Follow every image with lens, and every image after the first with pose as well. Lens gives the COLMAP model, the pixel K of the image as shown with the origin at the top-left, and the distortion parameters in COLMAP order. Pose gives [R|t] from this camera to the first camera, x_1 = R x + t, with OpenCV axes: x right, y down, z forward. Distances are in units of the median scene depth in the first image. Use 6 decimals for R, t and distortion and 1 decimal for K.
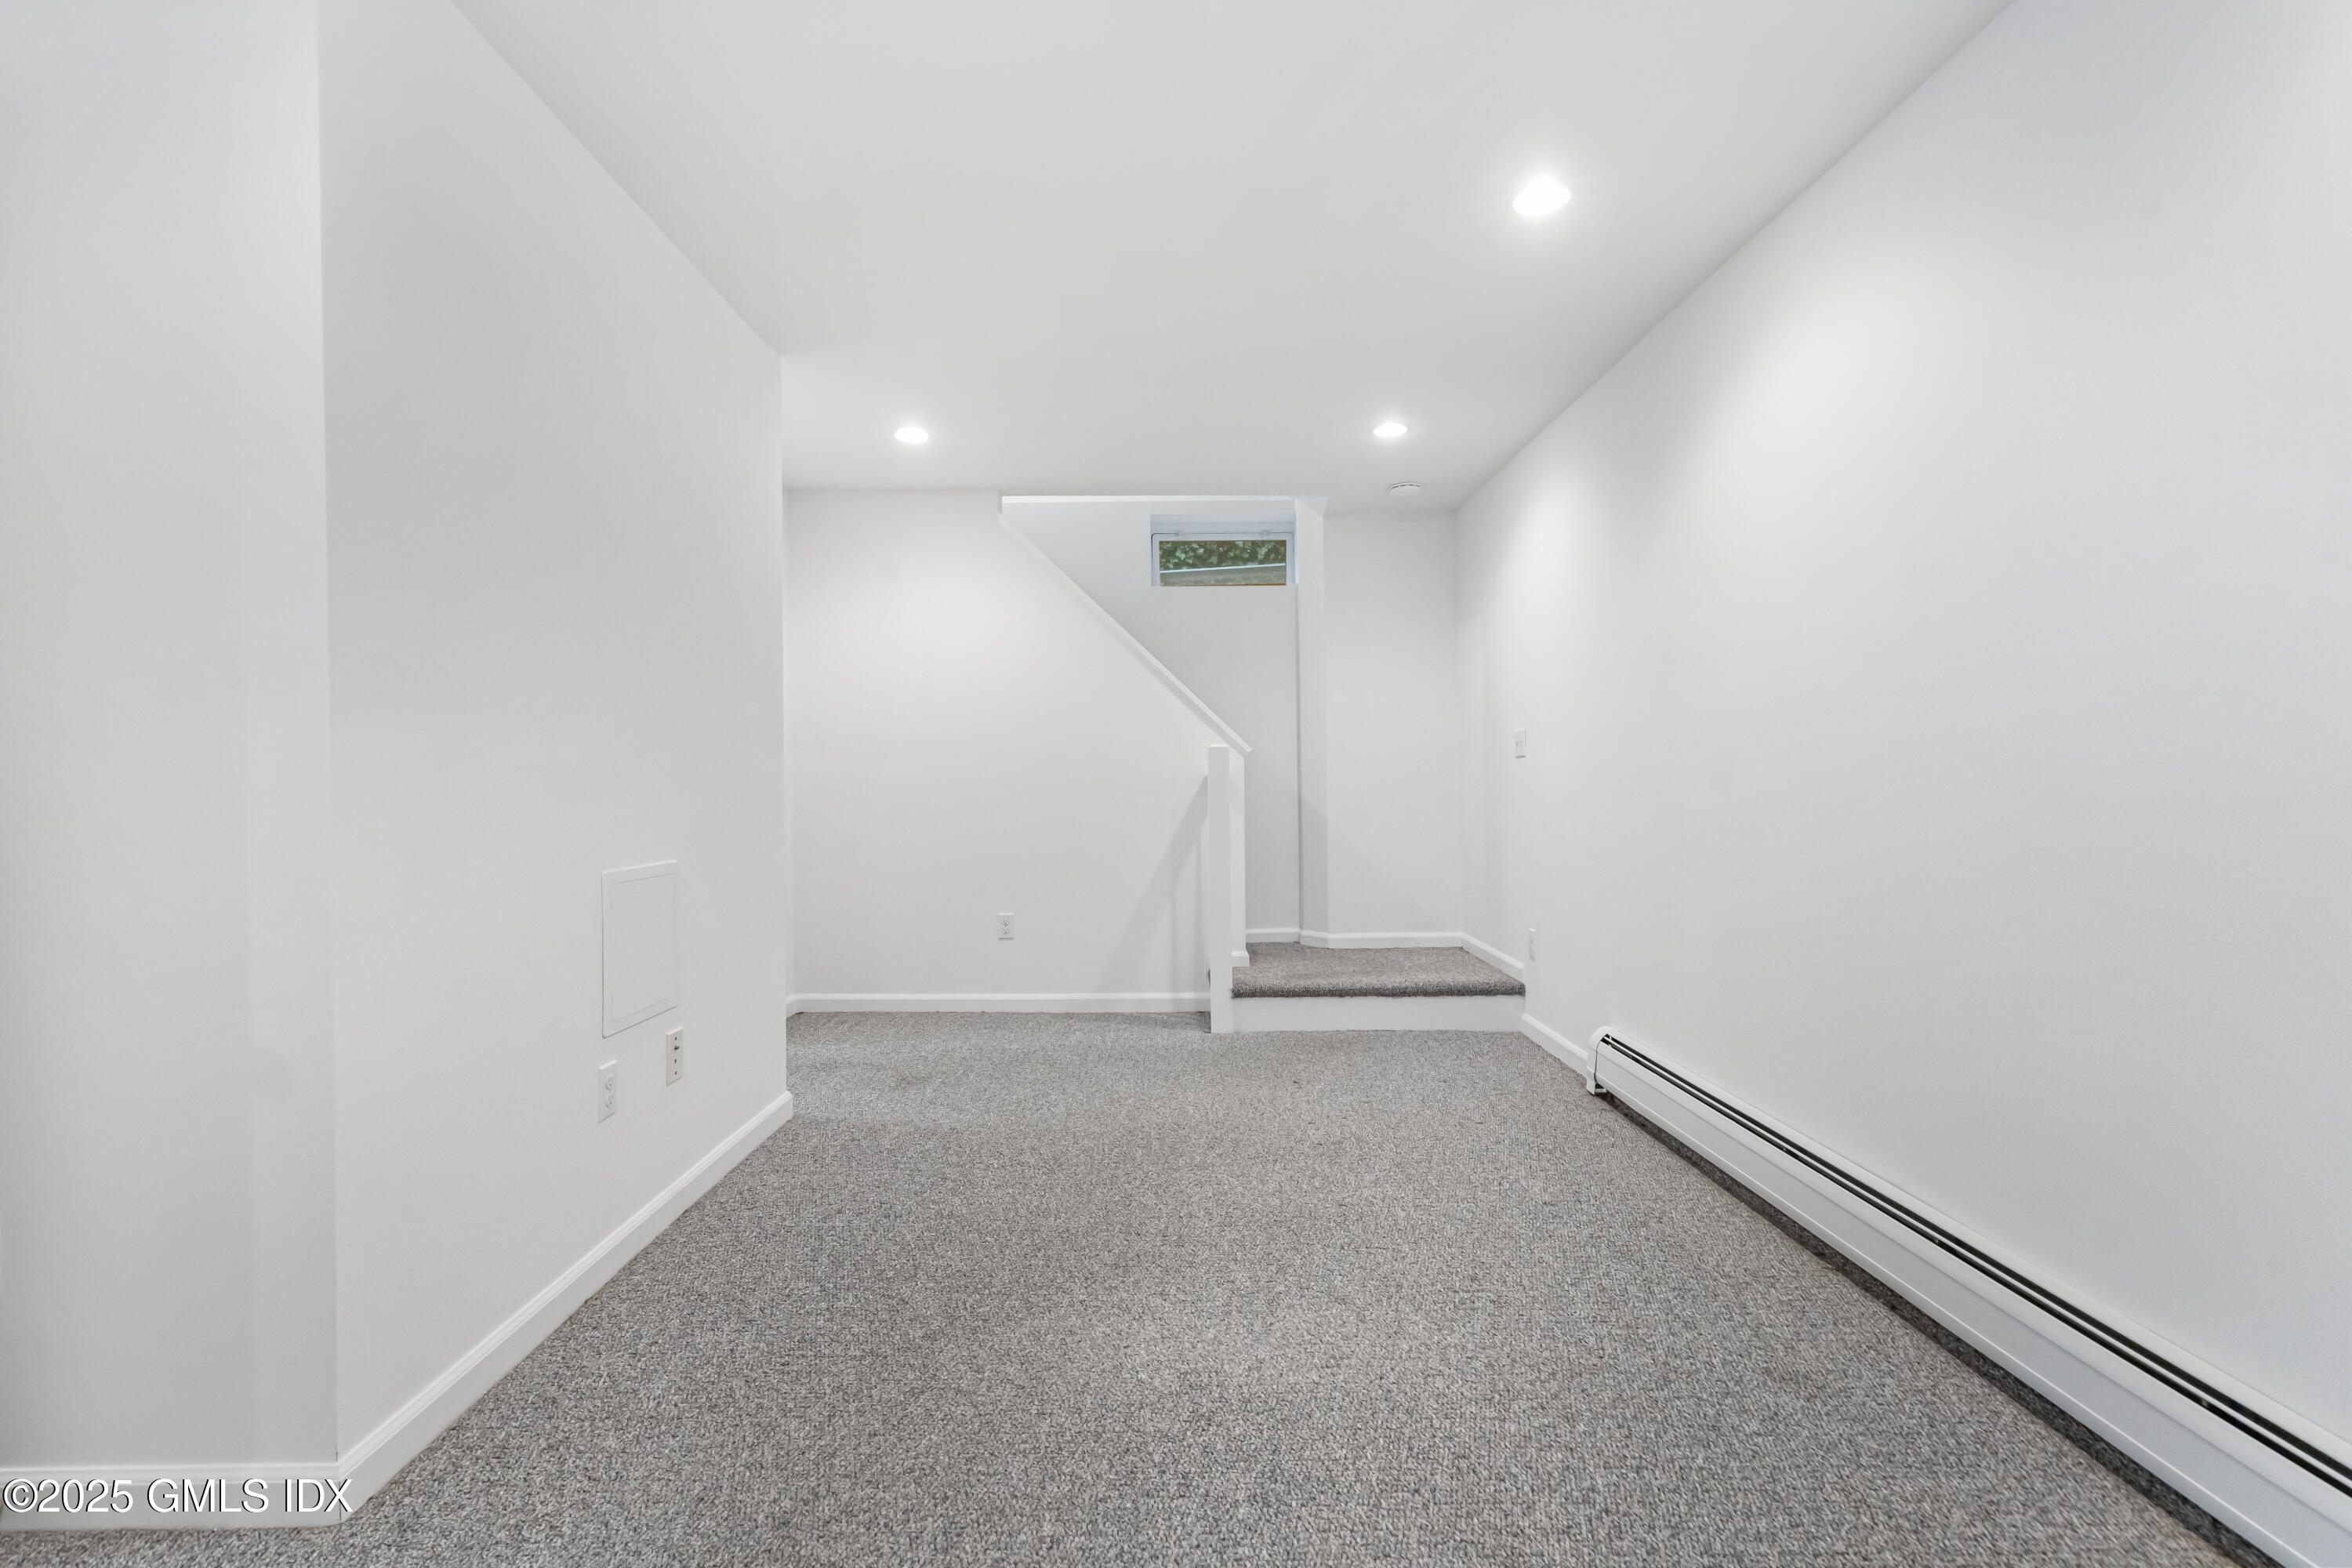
lens RADIAL K [[1070.9, 0, 1161.8], [0, 1070.9, 786.4], [0, 0, 1]] dist [0.009825, -0.000348]
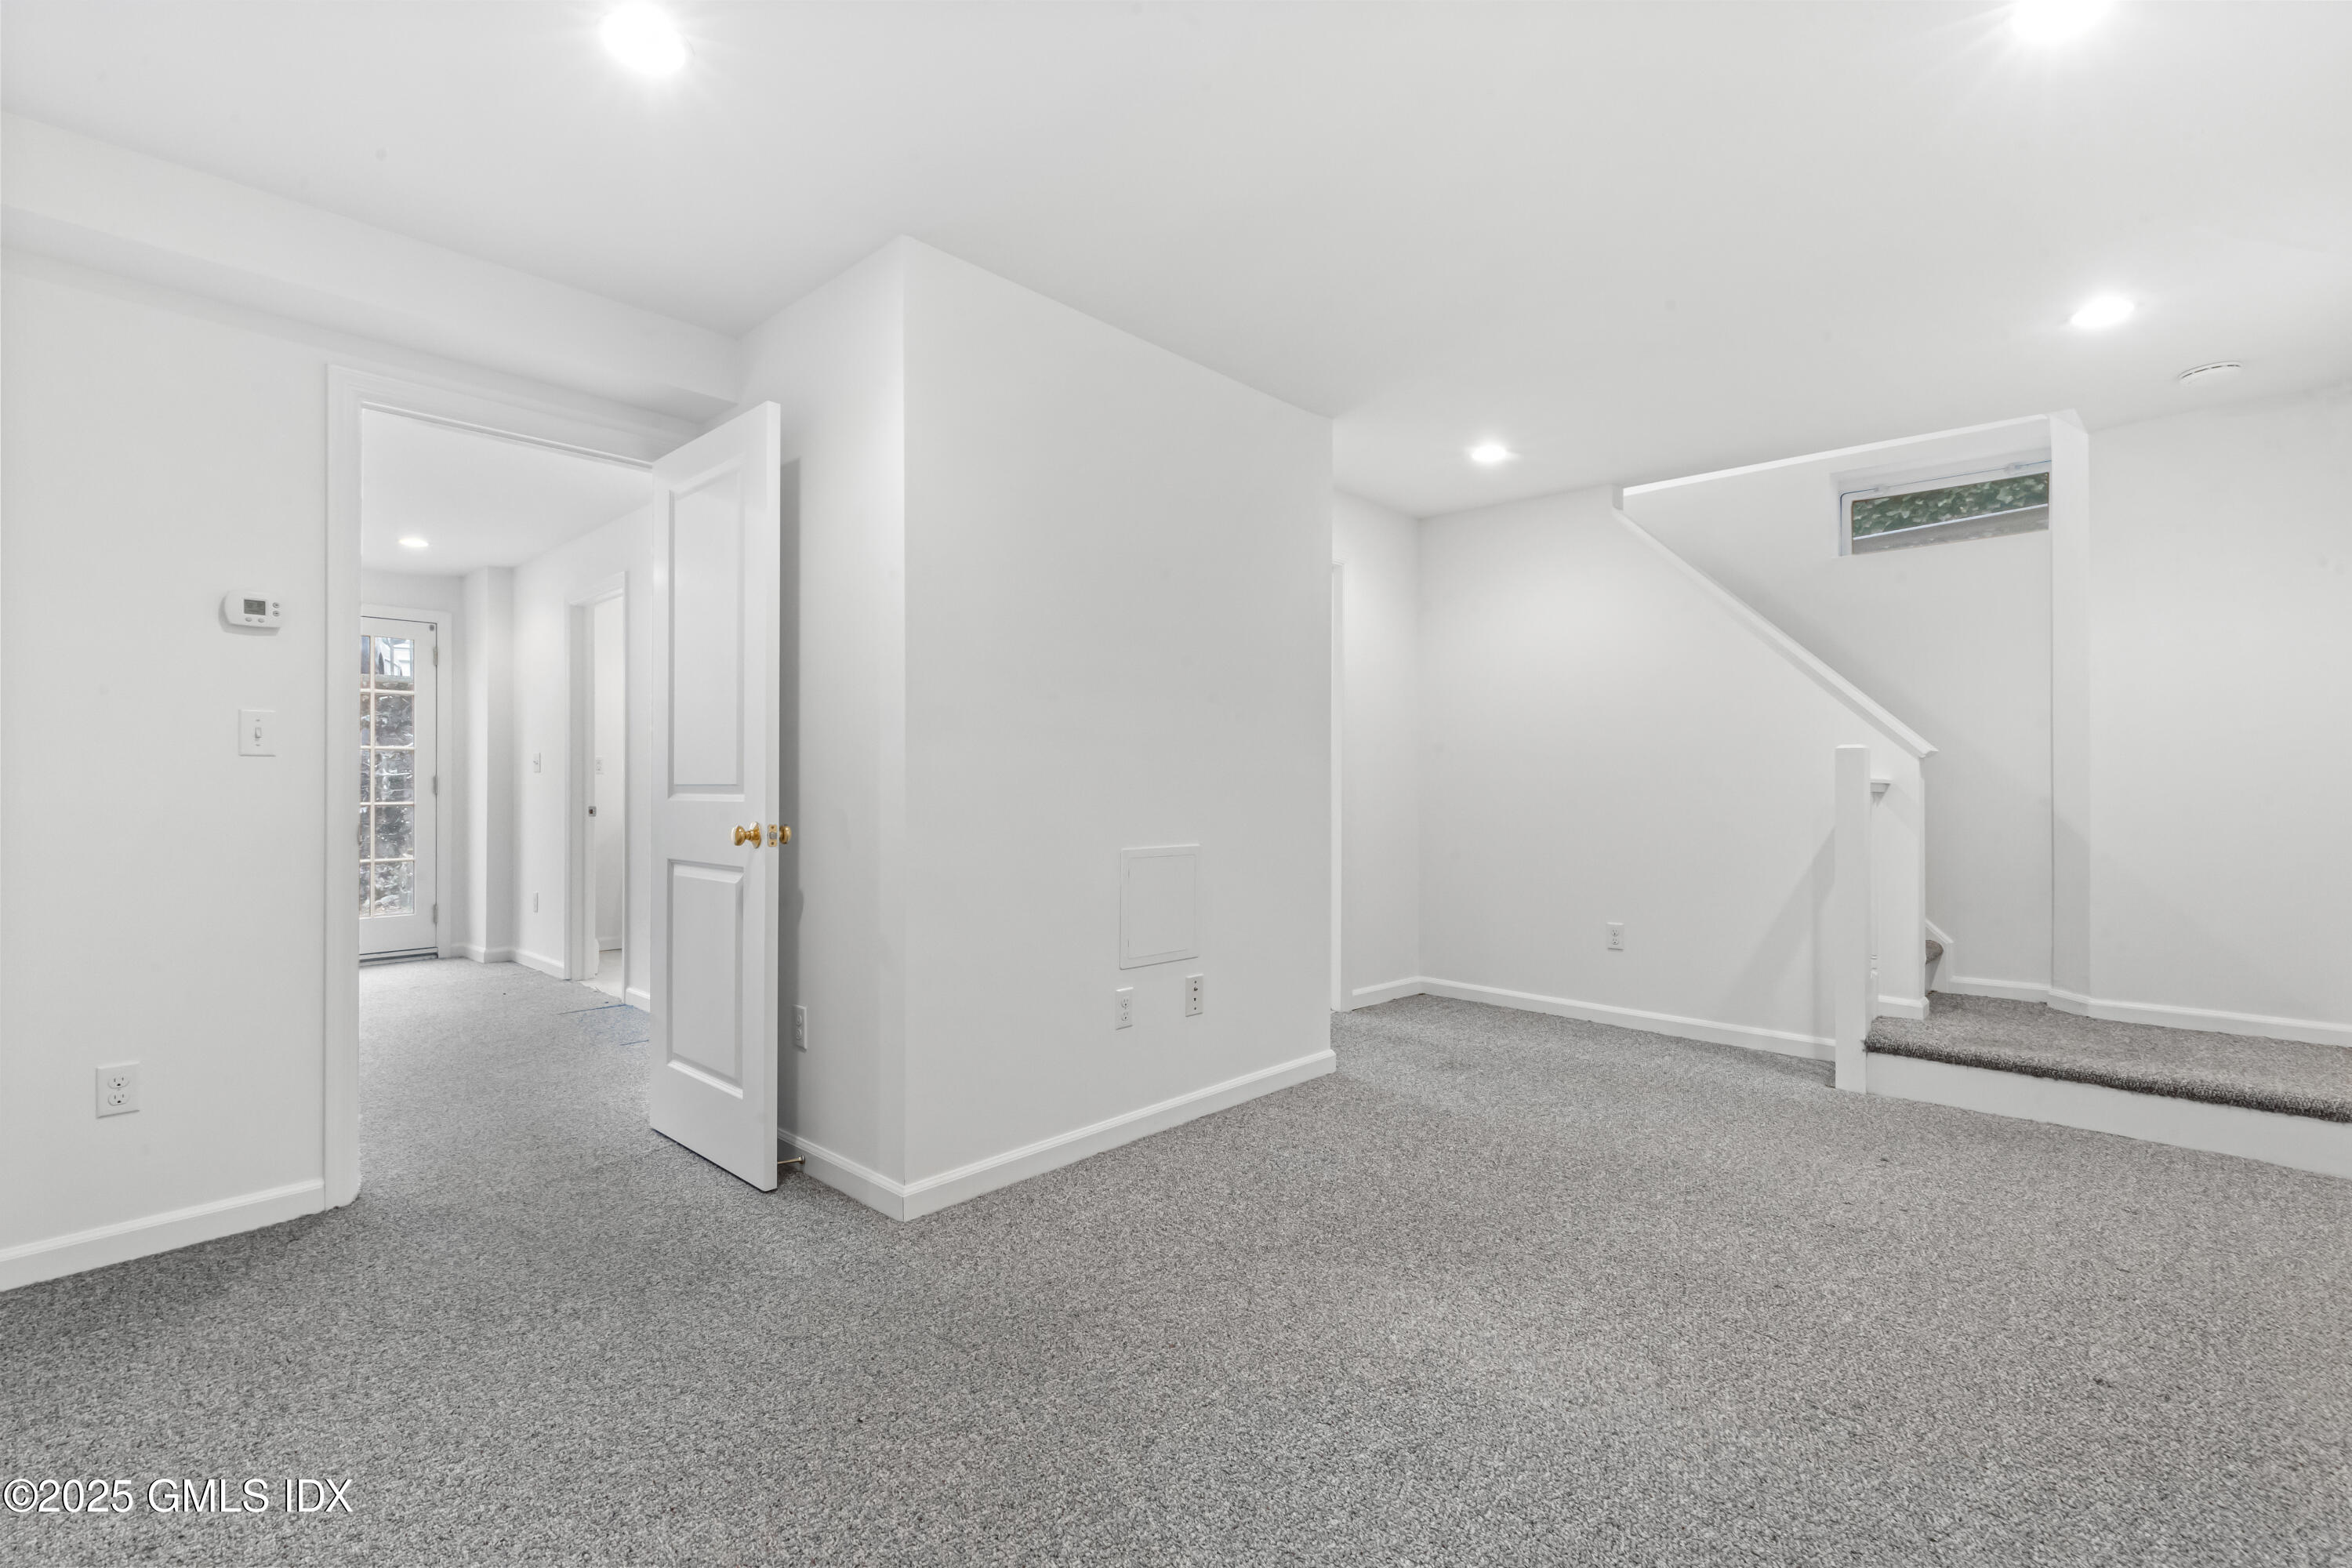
lens RADIAL K [[1070.9, 0, 1161.8], [0, 1070.9, 786.4], [0, 0, 1]] dist [0.009825, -0.000348]
pose [[0.723803, 0.013432, -0.689876, 0.333759], [-0.013511, 0.999895, 0.005293, -0.005421], [0.689874, 0.005490, 0.723909, 0.031346]]
